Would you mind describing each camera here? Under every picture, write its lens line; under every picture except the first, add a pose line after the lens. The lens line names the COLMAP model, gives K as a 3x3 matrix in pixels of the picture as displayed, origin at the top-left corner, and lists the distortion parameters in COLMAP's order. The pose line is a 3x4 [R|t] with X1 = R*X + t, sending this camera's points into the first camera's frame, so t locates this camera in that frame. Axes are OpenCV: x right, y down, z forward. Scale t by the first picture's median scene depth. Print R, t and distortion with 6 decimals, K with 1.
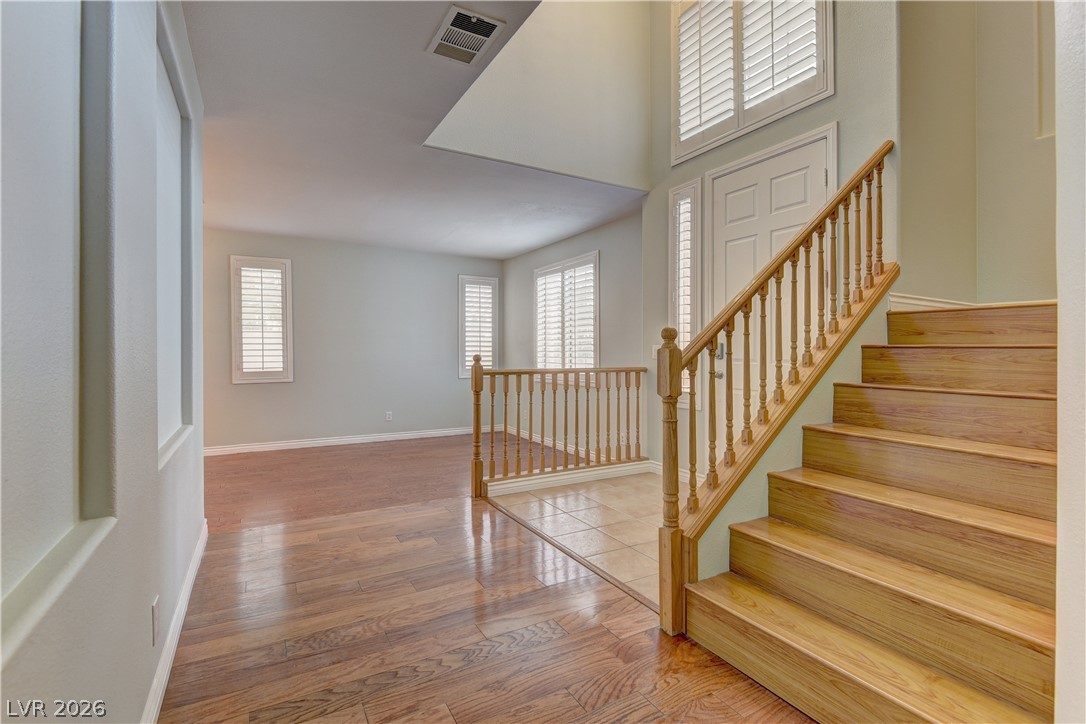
lens RADIAL K [[497.1, 0, 543.4], [0, 497.1, 359.7], [0, 0, 1]] dist [0.002692, -0.006241]
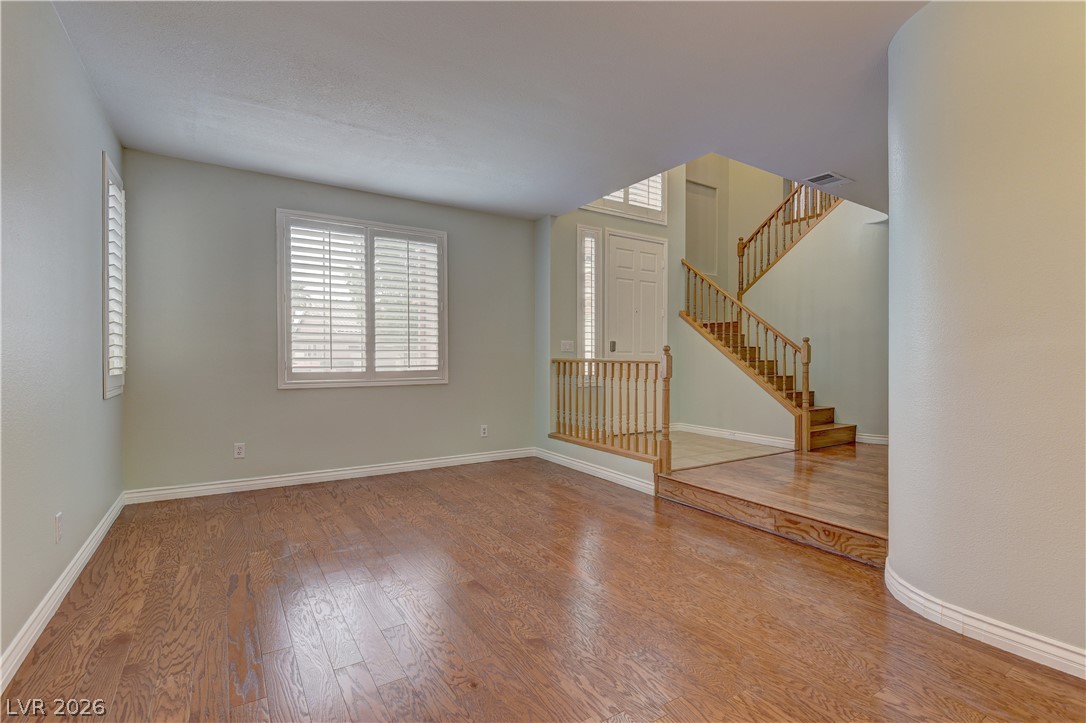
lens RADIAL K [[497.1, 0, 542.3], [0, 497.1, 357.7], [0, 0, 1]] dist [0.002692, -0.006241]
pose [[-0.041987, -0.002832, 0.999114, -1.006862], [0.010952, 0.999935, 0.003294, 0.009202], [-0.999058, 0.011081, -0.041954, 1.082983]]
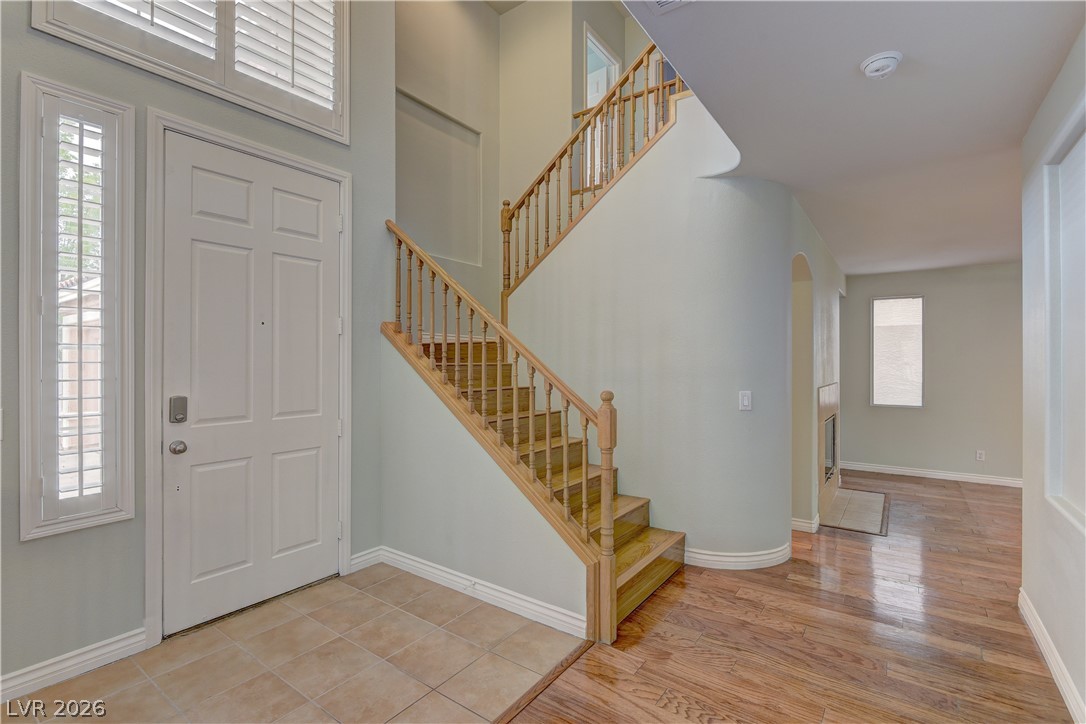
lens RADIAL K [[497.1, 0, 545.0], [0, 497.1, 356.8], [0, 0, 1]] dist [0.002692, -0.006241]
pose [[-0.408956, 0.000884, 0.912554, -0.340843], [0.013527, 0.999896, 0.005094, -0.067455], [-0.912454, 0.014427, -0.408926, 0.702242]]
